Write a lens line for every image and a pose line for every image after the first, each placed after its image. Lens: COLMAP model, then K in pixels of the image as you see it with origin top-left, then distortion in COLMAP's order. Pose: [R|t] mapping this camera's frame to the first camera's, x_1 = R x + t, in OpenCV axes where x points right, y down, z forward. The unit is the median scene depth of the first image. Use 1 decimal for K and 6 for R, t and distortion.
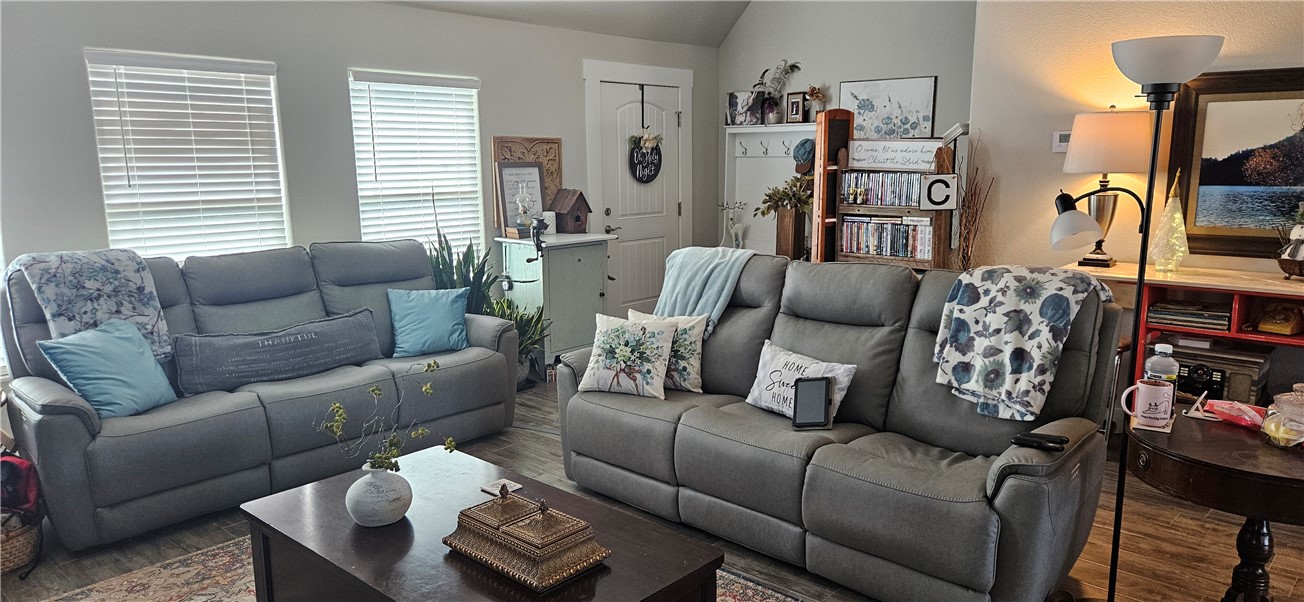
lens RADIAL K [[866.7, 0, 666.0], [0, 866.7, 310.0], [0, 0, 1]] dist [0.073791, -0.061870]
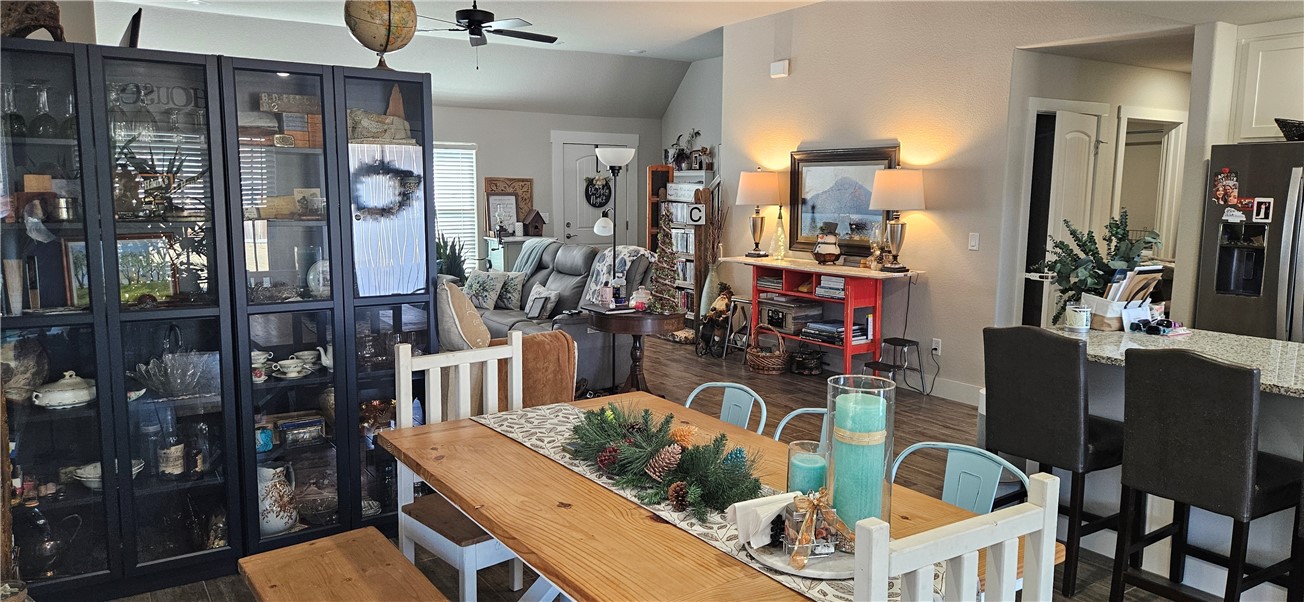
lens RADIAL K [[866.7, 0, 652.0], [0, 866.7, 306.4], [0, 0, 1]] dist [0.073791, -0.061870]
pose [[0.969161, 0.048246, -0.241660, 0.549482], [-0.057822, 0.997792, -0.032691, 0.090126], [0.239549, 0.045656, 0.969810, -0.565784]]
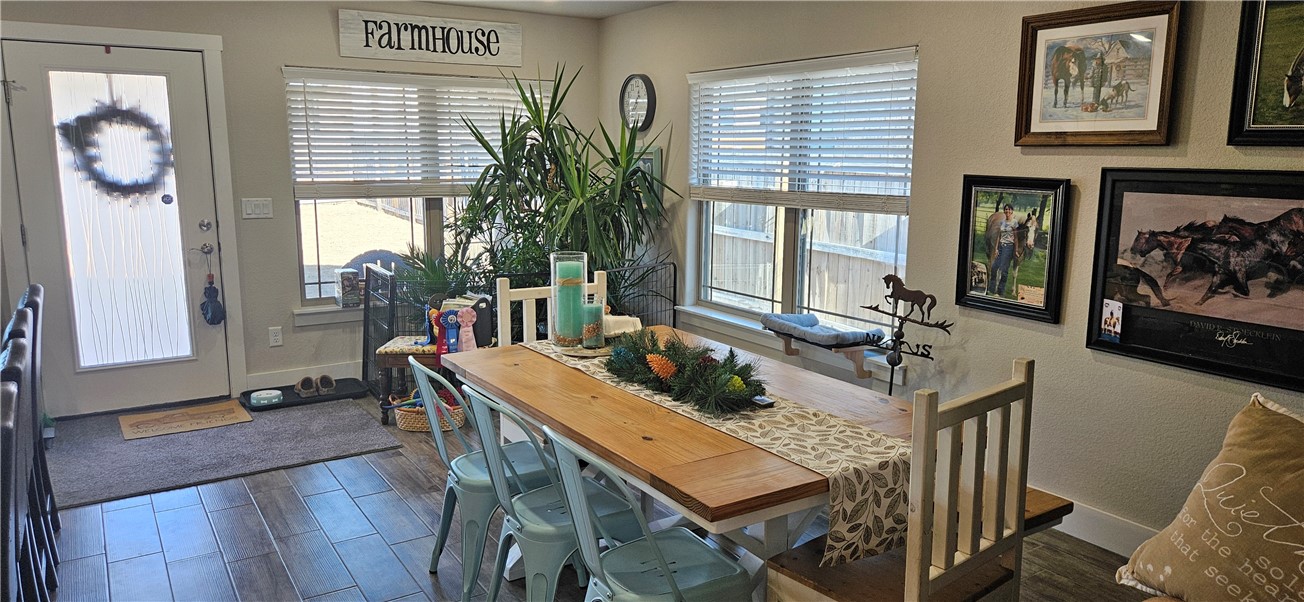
lens RADIAL K [[866.7, 0, 663.9], [0, 866.7, 301.9], [0, 0, 1]] dist [0.073791, -0.061870]
pose [[-0.967906, -0.040998, 0.247944, 0.344568], [0.045912, 0.941153, 0.334848, -0.055088], [-0.247082, 0.335485, -0.909066, 0.273466]]
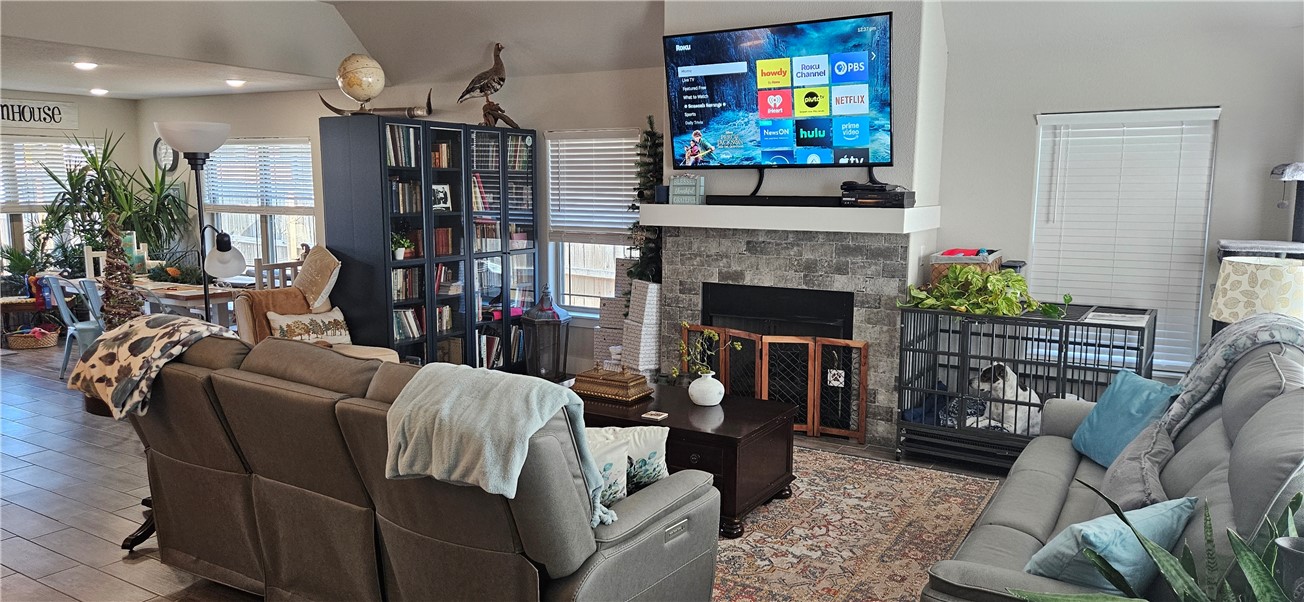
lens RADIAL K [[866.7, 0, 656.7], [0, 866.7, 305.6], [0, 0, 1]] dist [0.073791, -0.061870]
pose [[-0.981473, 0.026735, -0.189724, 0.042424], [-0.033825, 0.950486, 0.308920, -0.212823], [0.188590, 0.309614, -0.931973, 1.117439]]
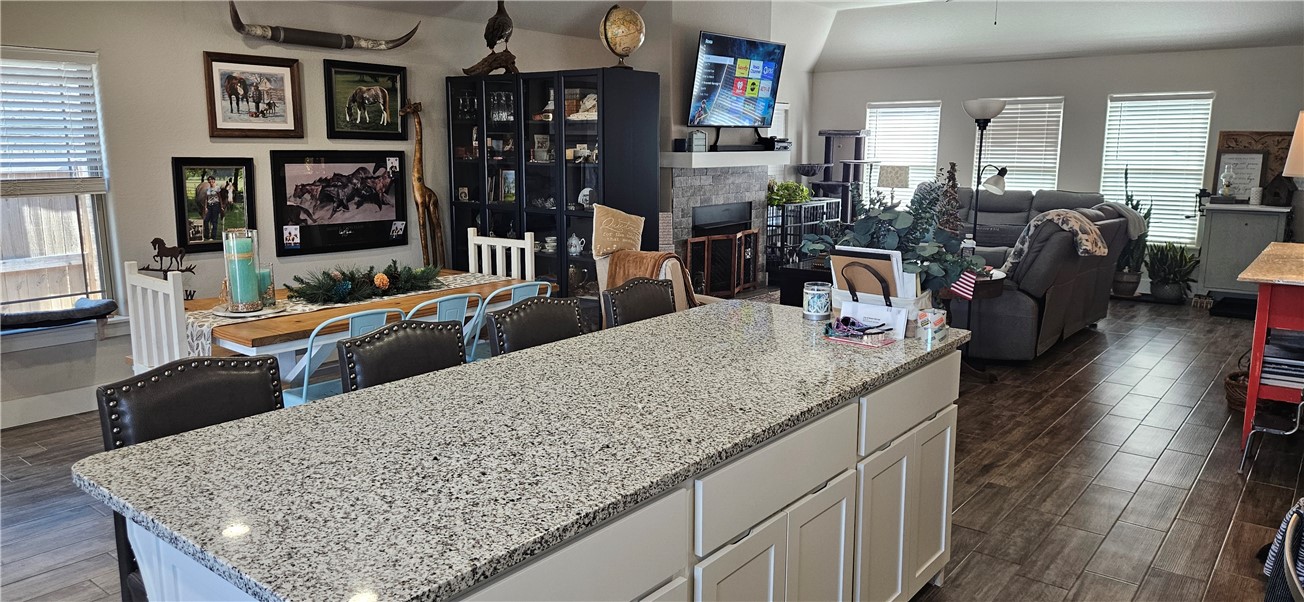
lens RADIAL K [[866.7, 0, 658.4], [0, 866.7, 295.7], [0, 0, 1]] dist [0.073791, -0.061870]
pose [[0.059545, 0.181756, -0.981539, 1.225868], [-0.179925, 0.969134, 0.168544, -0.019051], [0.981876, 0.166568, 0.090409, 0.019935]]
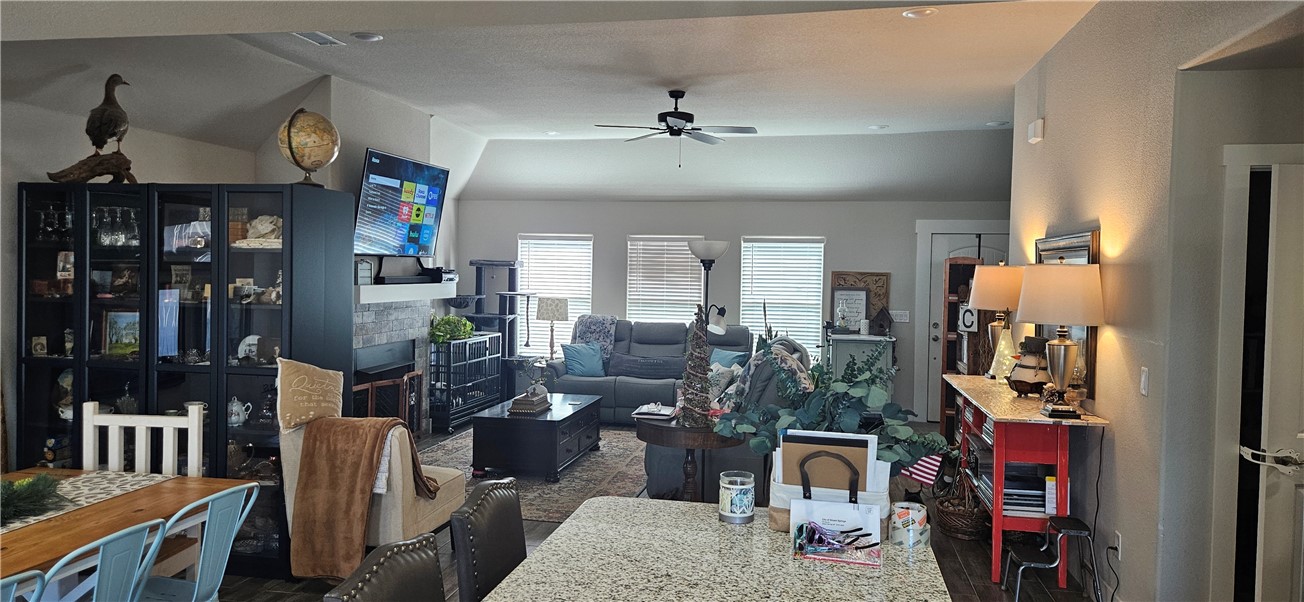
lens RADIAL K [[866.7, 0, 648.2], [0, 866.7, 295.4], [0, 0, 1]] dist [0.073791, -0.061870]
pose [[0.506884, 0.042775, -0.860952, 1.040954], [-0.174268, 0.983230, -0.053750, -0.008515], [0.844215, 0.177281, 0.505838, -0.100587]]
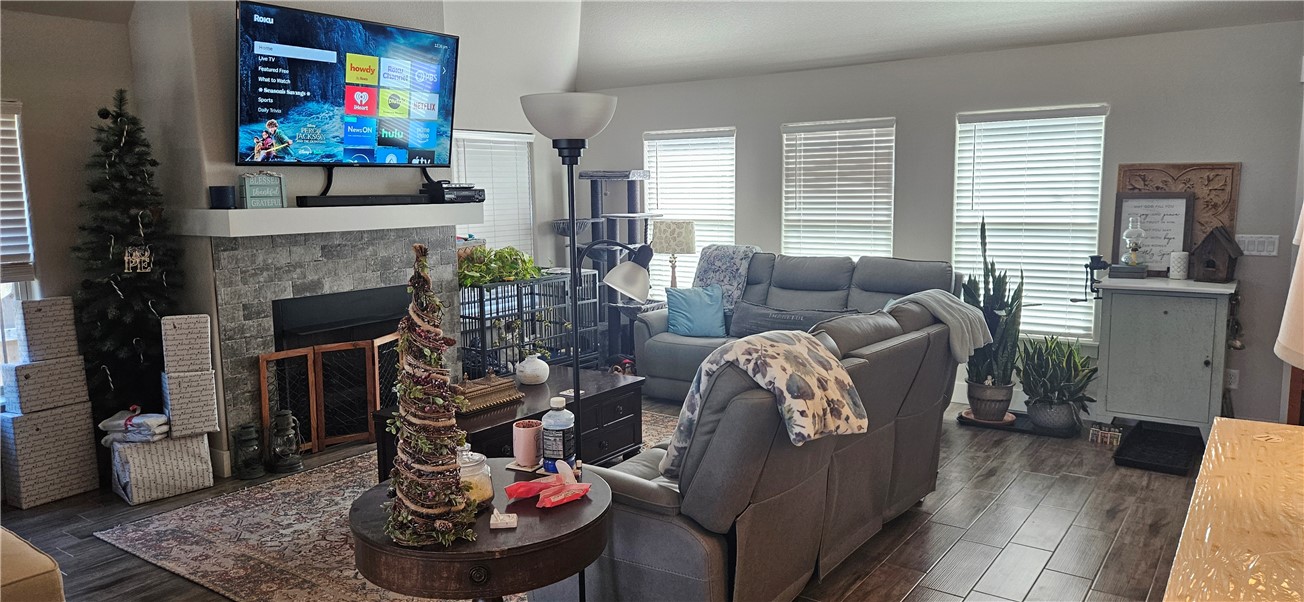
lens RADIAL K [[866.7, 0, 657.3], [0, 866.7, 301.6], [0, 0, 1]] dist [0.073791, -0.061870]
pose [[0.116099, 0.136896, -0.983758, 0.682203], [-0.163590, 0.979565, 0.117006, -0.089501], [0.979673, 0.147349, 0.136121, 0.430545]]
